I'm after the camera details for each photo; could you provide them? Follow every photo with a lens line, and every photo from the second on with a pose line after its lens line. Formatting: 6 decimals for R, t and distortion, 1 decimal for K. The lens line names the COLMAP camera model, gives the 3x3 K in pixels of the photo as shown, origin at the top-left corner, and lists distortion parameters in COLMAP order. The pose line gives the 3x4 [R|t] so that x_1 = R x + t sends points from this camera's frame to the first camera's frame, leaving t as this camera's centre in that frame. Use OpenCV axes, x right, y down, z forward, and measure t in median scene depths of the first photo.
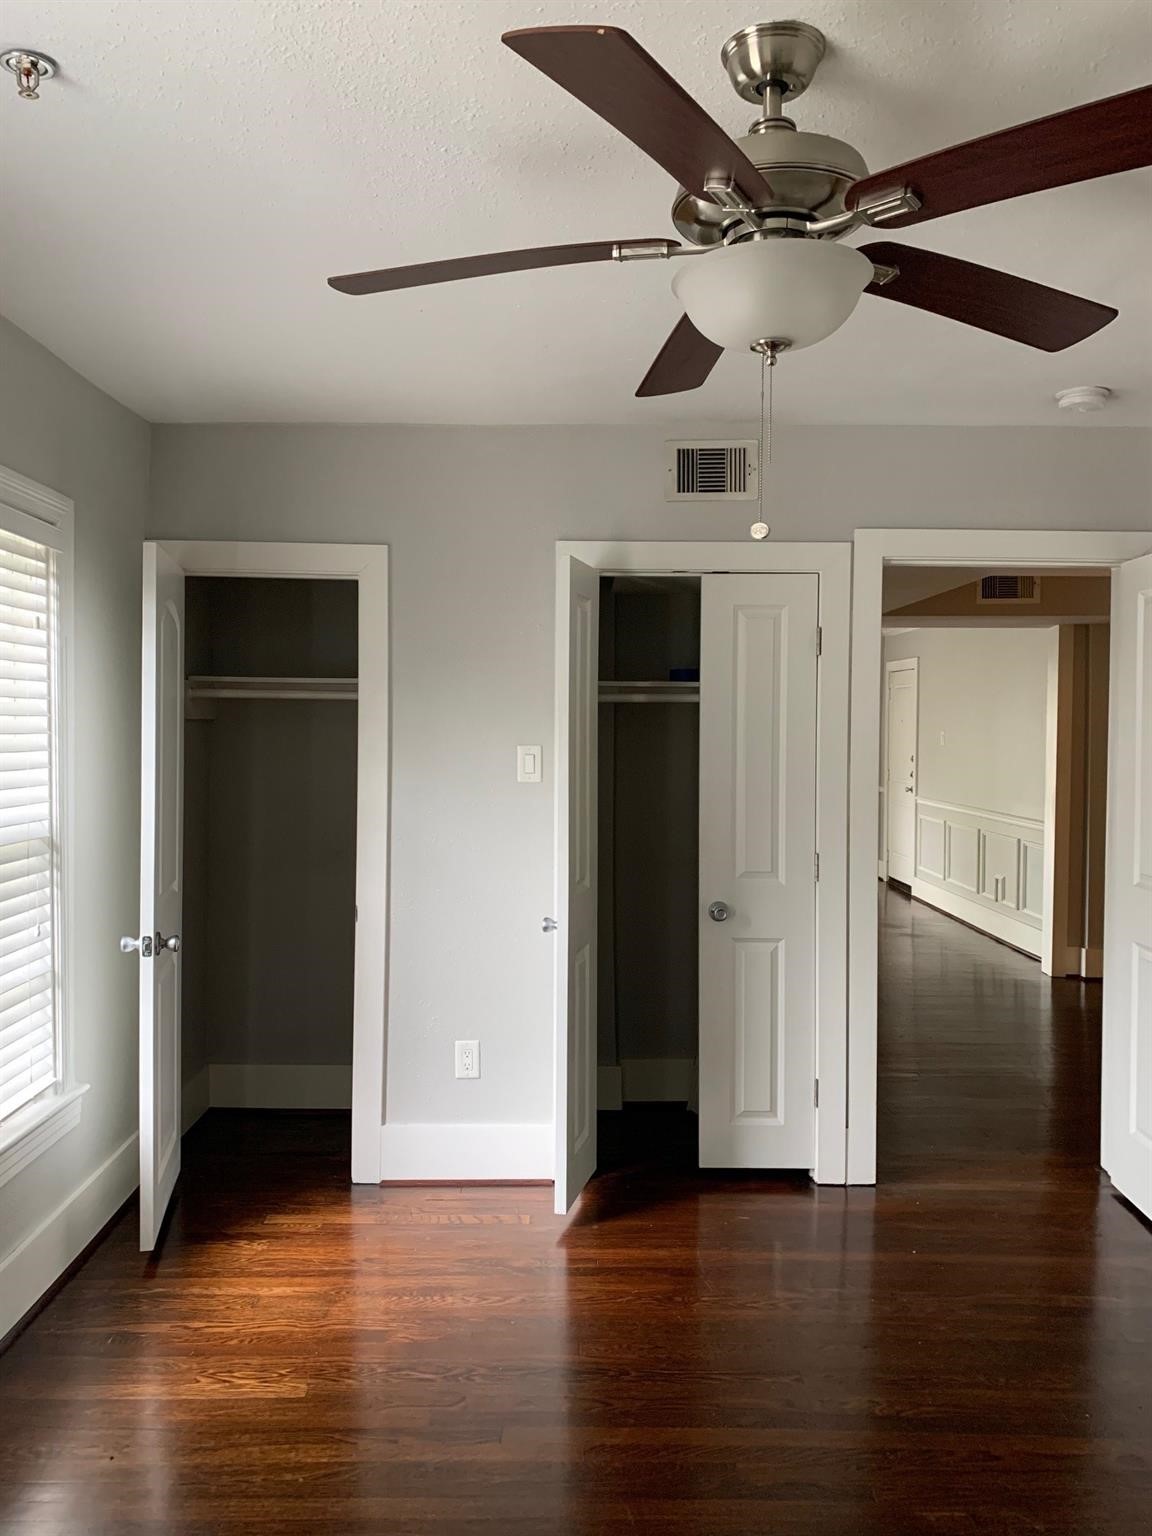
lens RADIAL K [[1194.4, 0, 582.7], [0, 1194.4, 745.6], [0, 0, 1]] dist [0.012385, 0.005030]
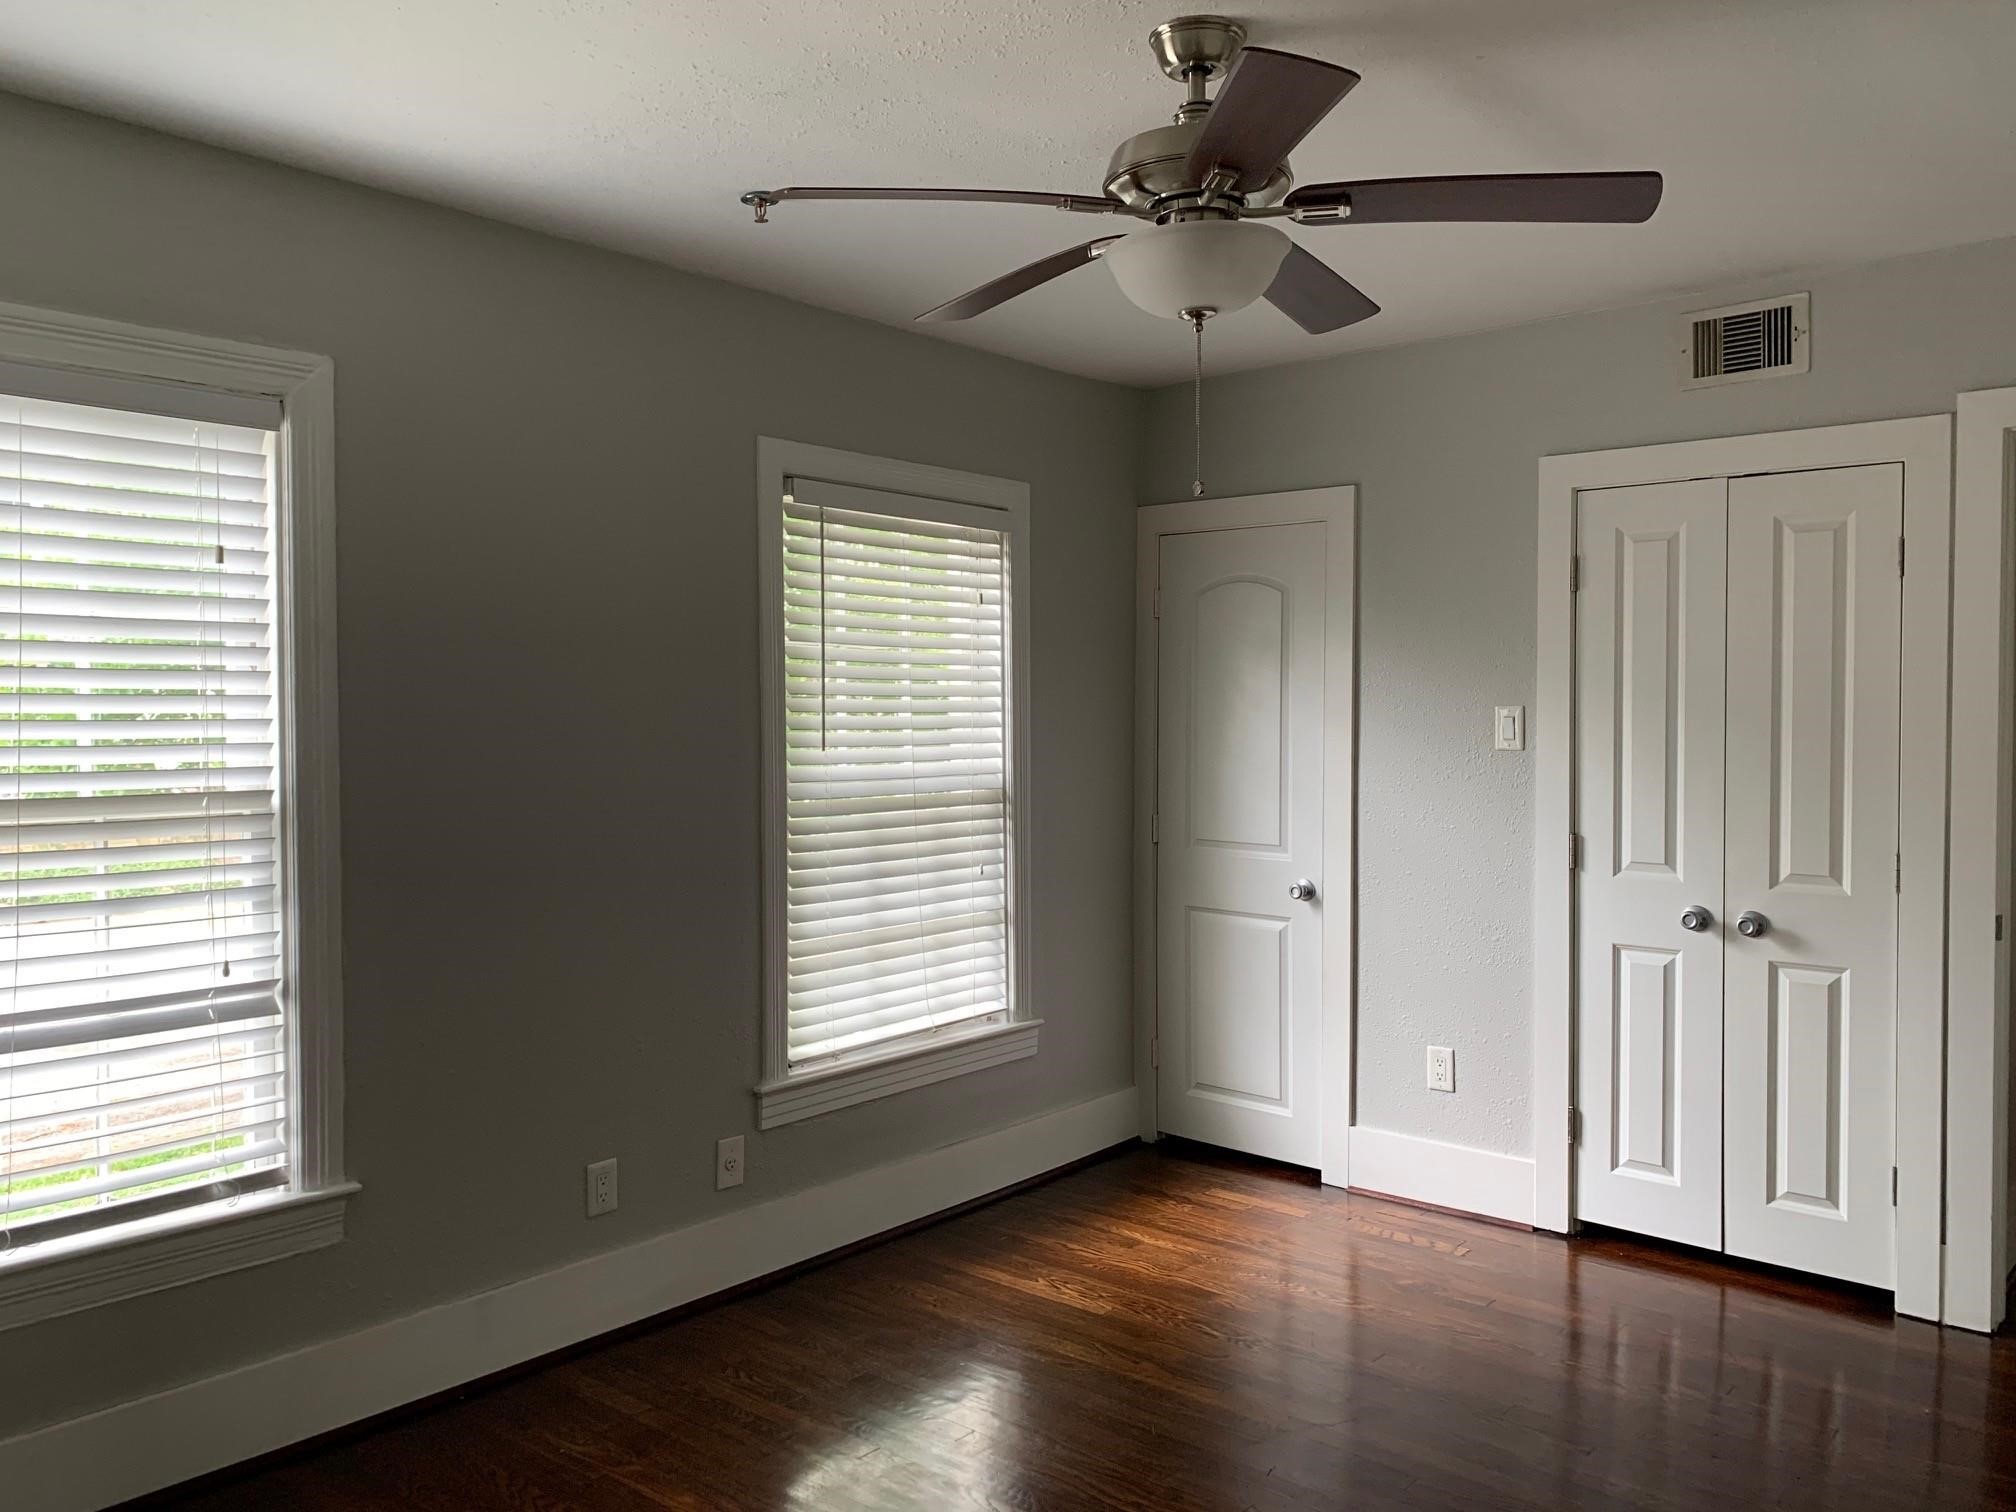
lens RADIAL K [[1539.0, 0, 963.1], [0, 1539.0, 737.4], [0, 0, 1]] dist [0.028405, -0.009544]
pose [[0.743473, 0.005566, -0.668742, 0.405406], [-0.000380, 0.999969, 0.007900, 0.013312], [0.668765, -0.005619, 0.743452, -0.068452]]
